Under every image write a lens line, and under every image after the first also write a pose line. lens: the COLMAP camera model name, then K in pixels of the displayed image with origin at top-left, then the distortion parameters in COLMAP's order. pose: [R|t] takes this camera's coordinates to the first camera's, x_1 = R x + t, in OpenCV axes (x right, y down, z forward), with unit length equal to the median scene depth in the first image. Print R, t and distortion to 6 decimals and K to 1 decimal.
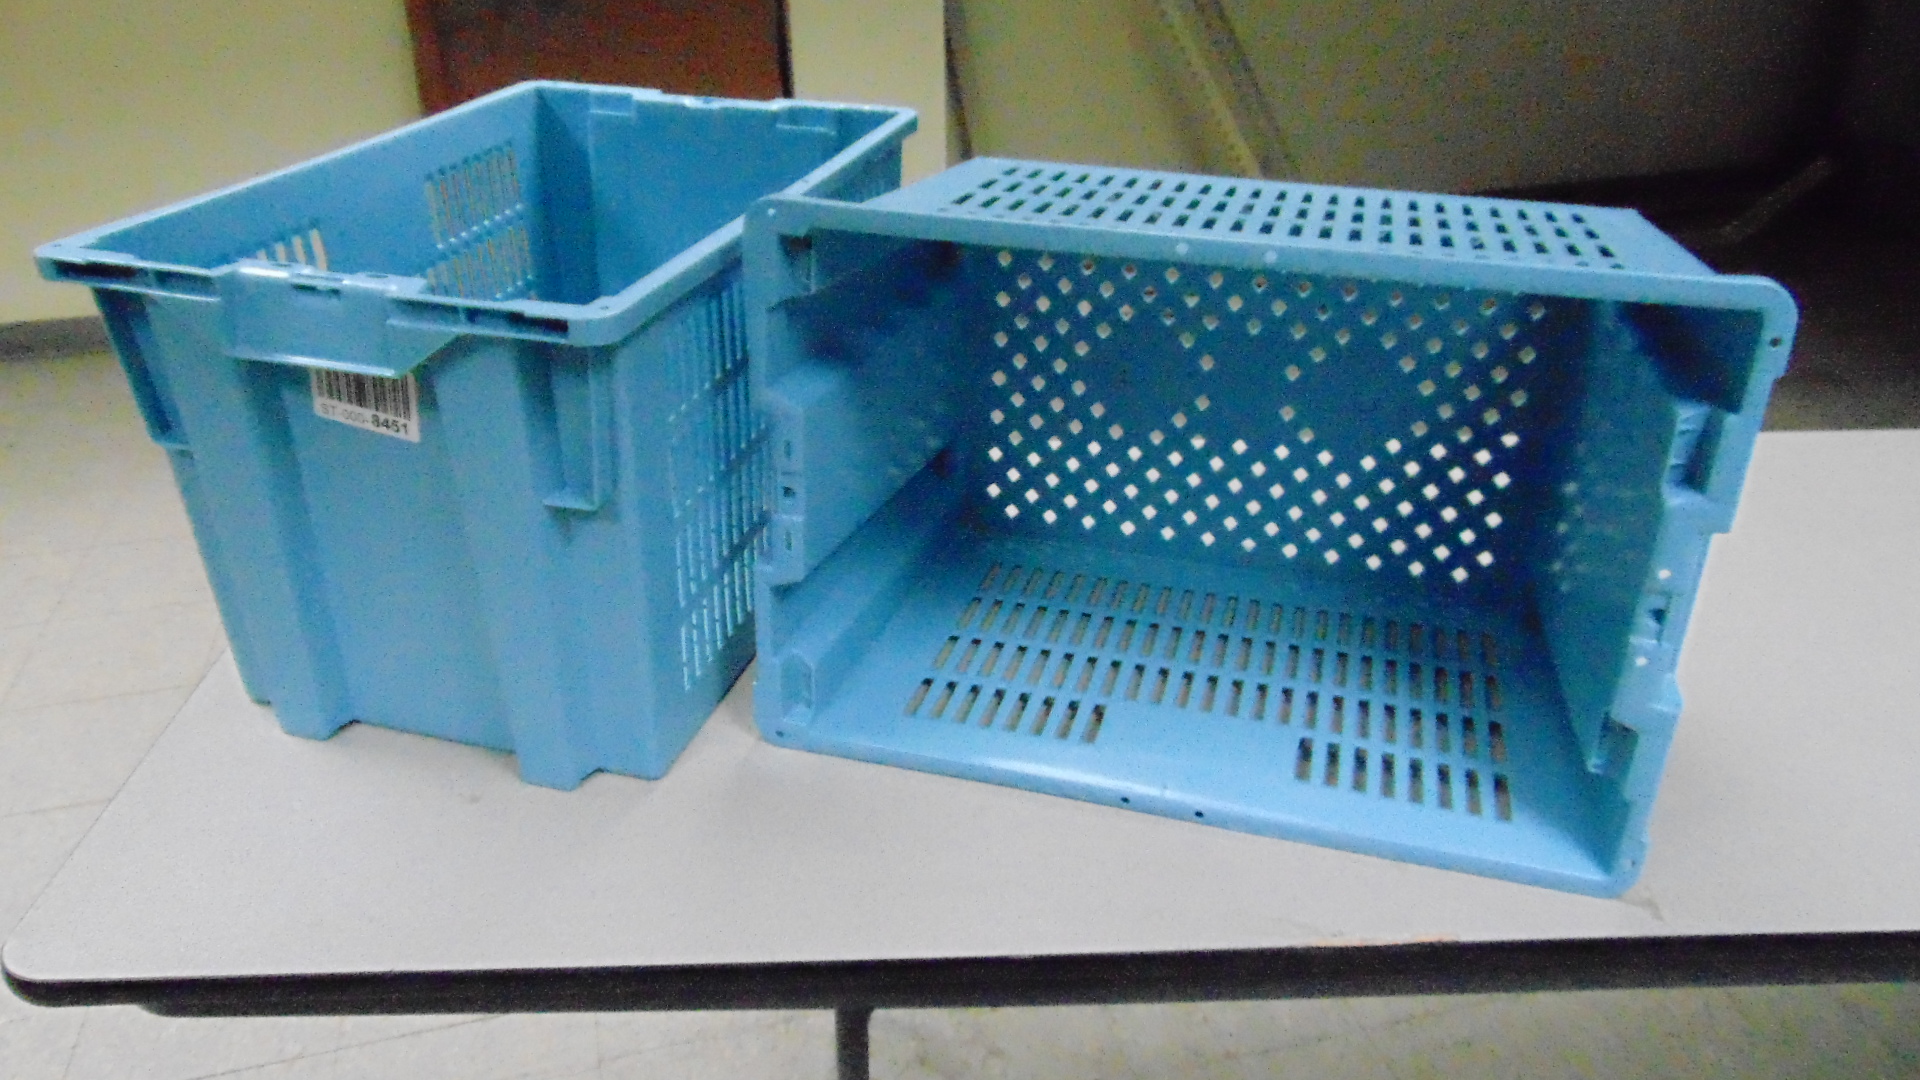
lens RADIAL K [[1522.7, 0, 960.0], [0, 1522.7, 540.0], [0, 0, 1]] dist [0.008829, 0.002667]
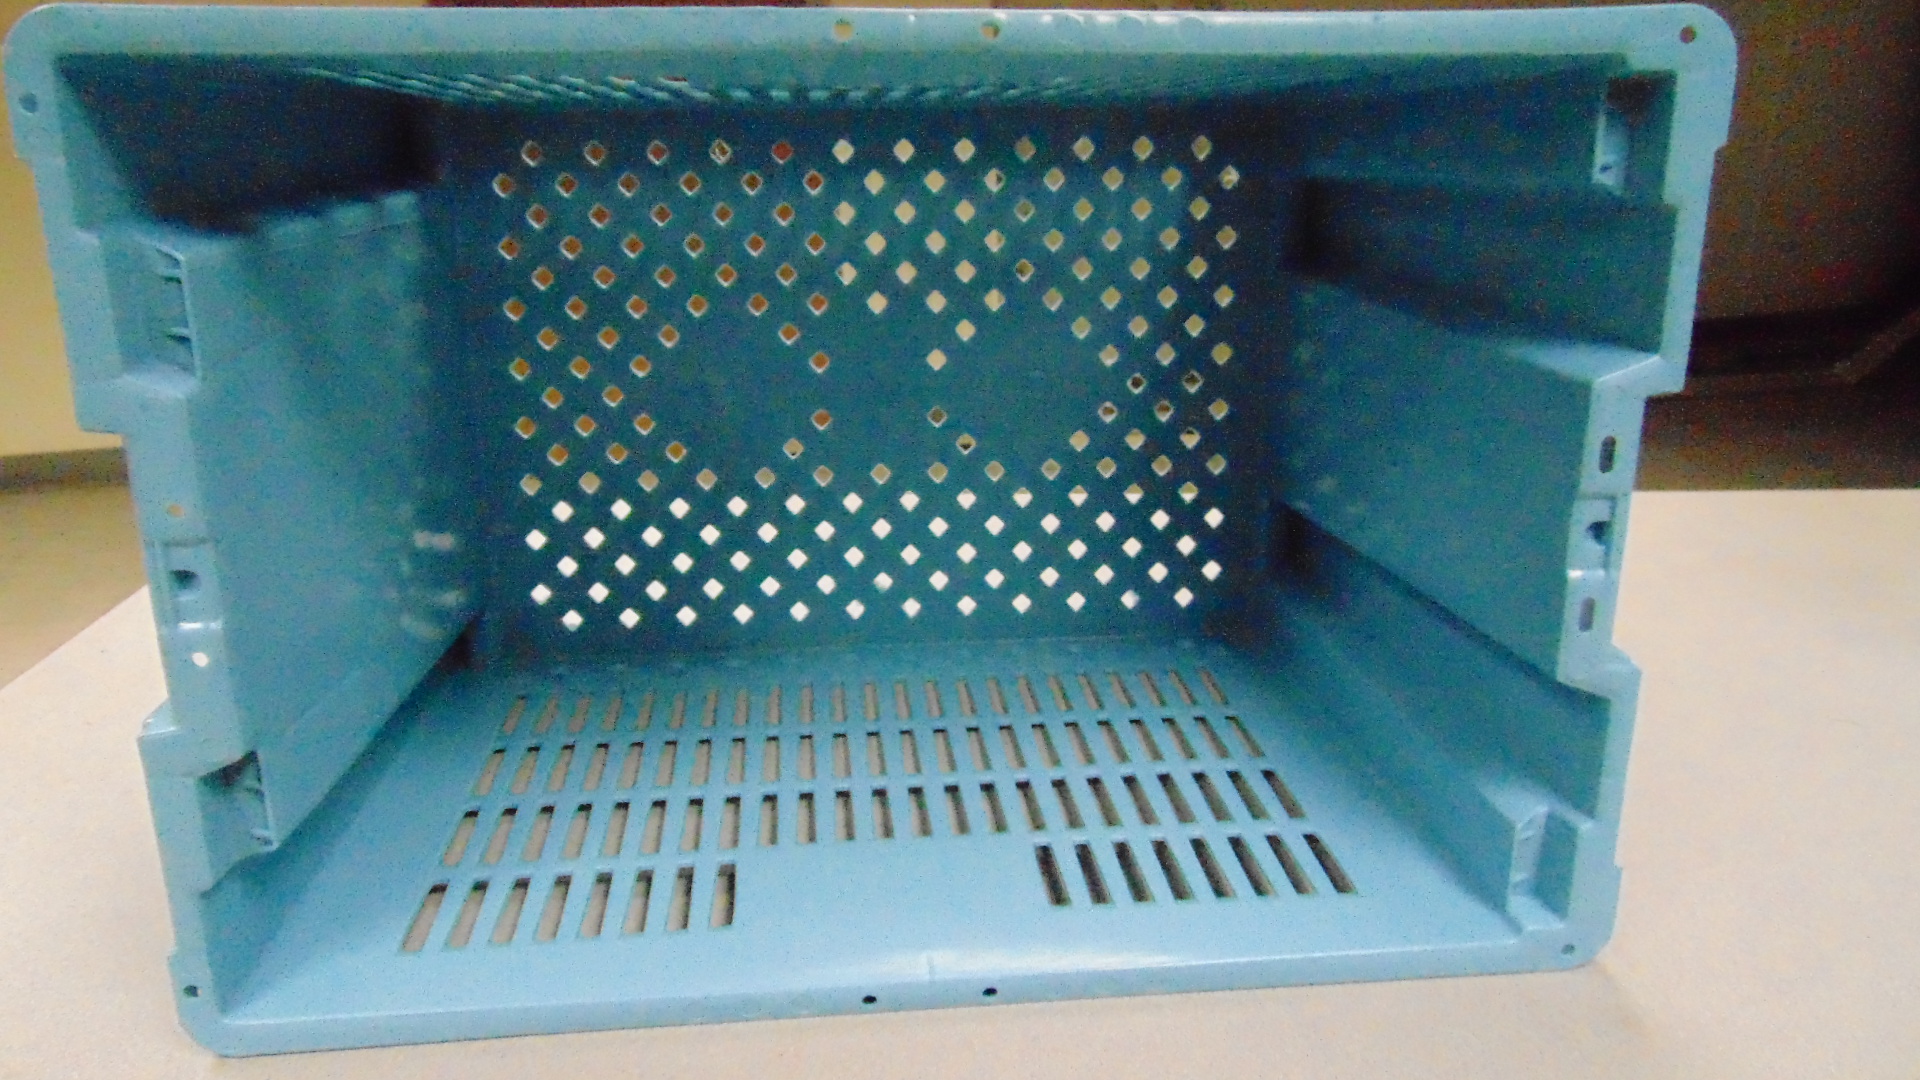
lens RADIAL K [[1522.7, 0, 960.0], [0, 1522.7, 540.0], [0, 0, 1]] dist [0.008829, 0.002667]
pose [[0.935681, -0.145033, 0.321661, -0.019446], [0.182863, 0.978962, -0.090529, 0.042057], [-0.301764, 0.143526, 0.942517, 0.298605]]
